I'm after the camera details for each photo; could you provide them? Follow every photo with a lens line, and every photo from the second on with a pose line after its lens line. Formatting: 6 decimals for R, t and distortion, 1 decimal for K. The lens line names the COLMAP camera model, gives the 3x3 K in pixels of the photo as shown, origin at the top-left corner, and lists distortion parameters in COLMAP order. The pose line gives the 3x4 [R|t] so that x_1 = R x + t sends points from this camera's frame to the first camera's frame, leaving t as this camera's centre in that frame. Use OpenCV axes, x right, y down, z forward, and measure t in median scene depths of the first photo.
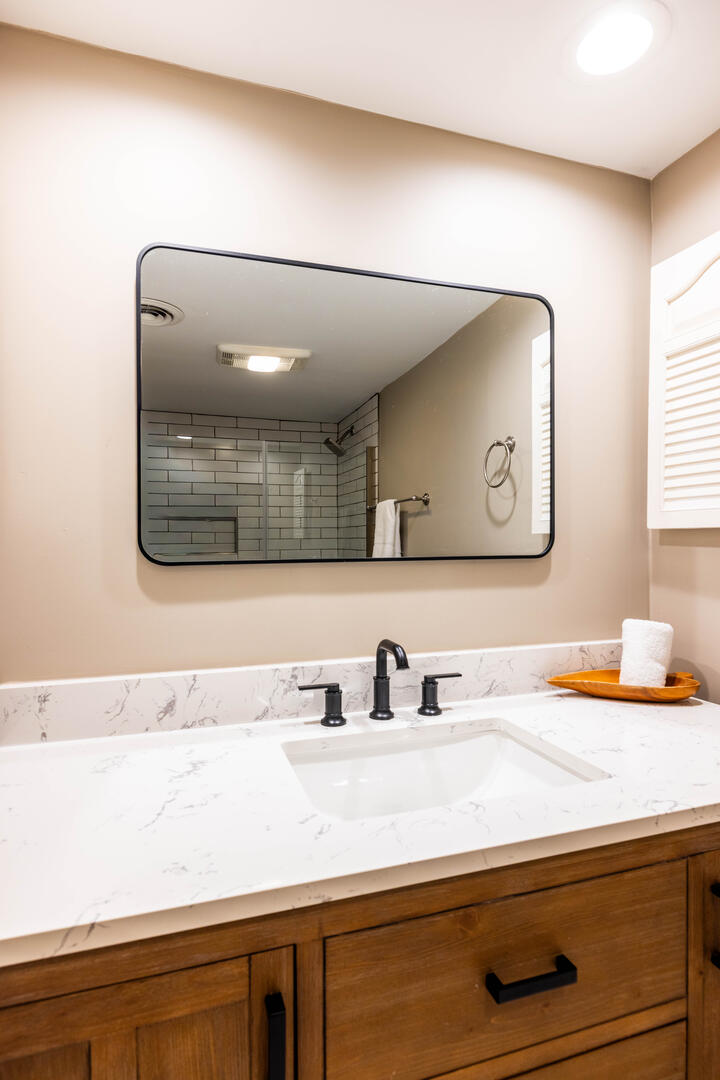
lens RADIAL K [[580.0, 0, 359.3], [0, 580.0, 542.8], [0, 0, 1]] dist [0.001043, 0.000102]
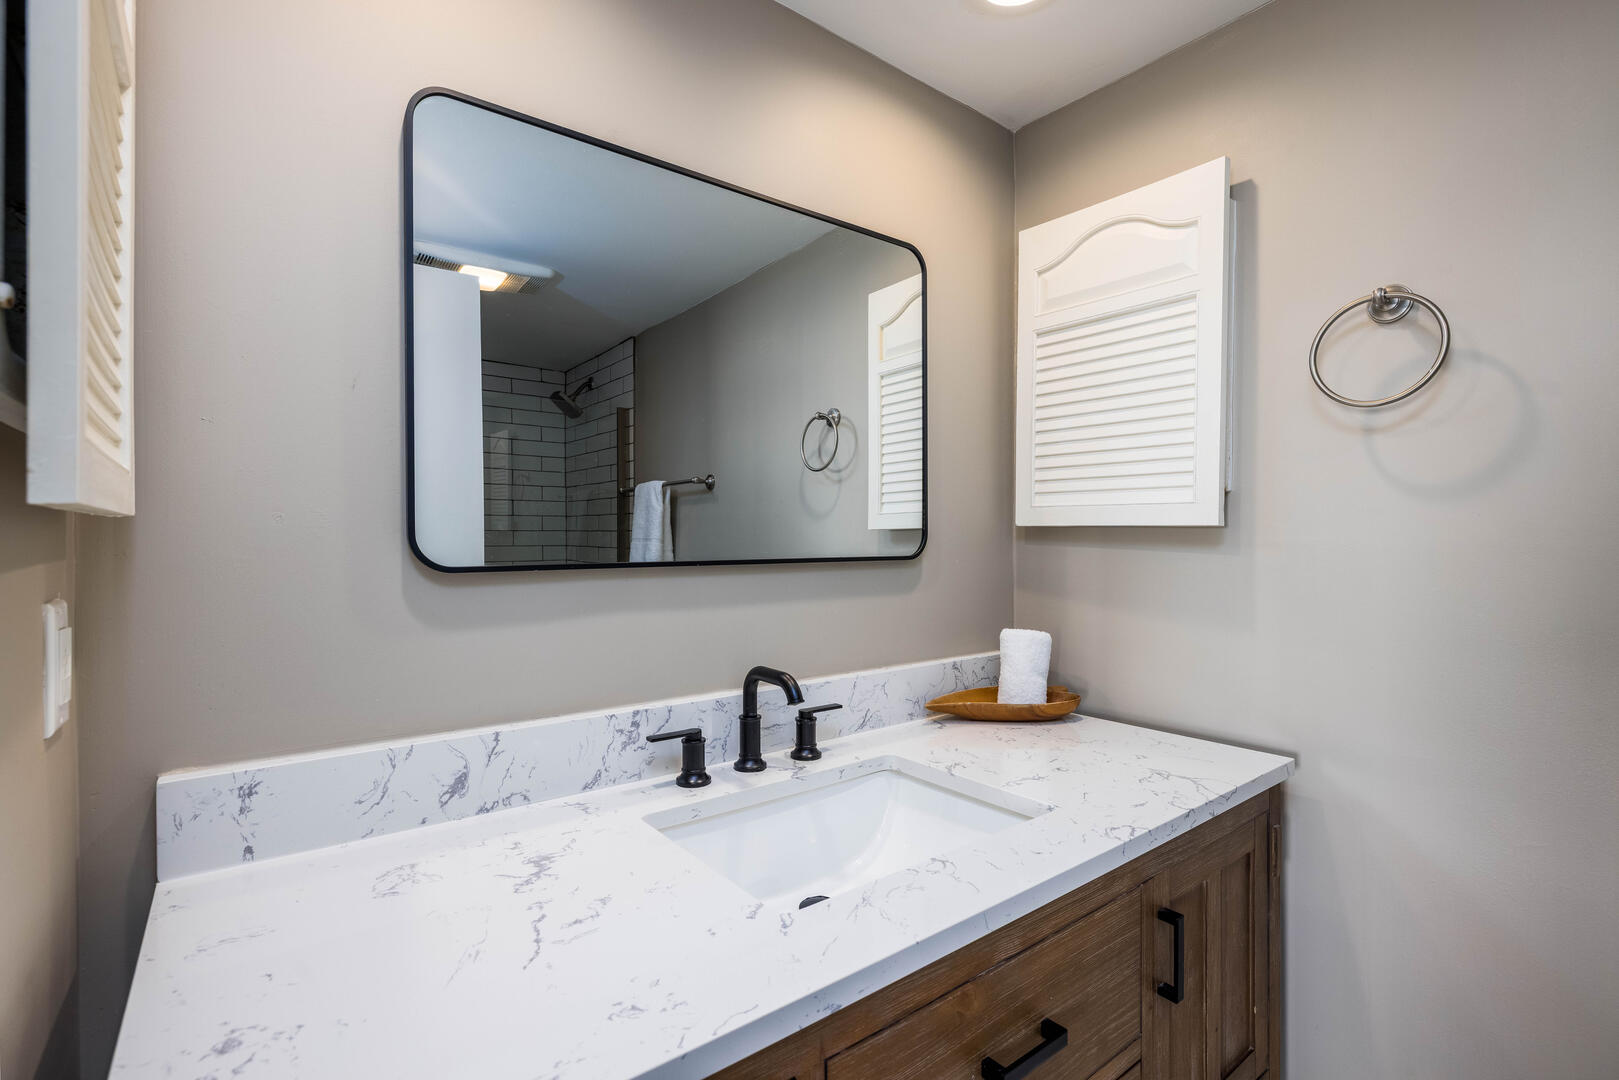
lens RADIAL K [[752.2, 0, 810.7], [0, 752.2, 535.8], [0, 0, 1]] dist [-0.004856, 0.000528]
pose [[0.936412, 0.009645, 0.350771, -0.231111], [-0.008743, 0.999953, -0.004153, -0.001744], [-0.350795, 0.000822, 0.936452, 0.045106]]
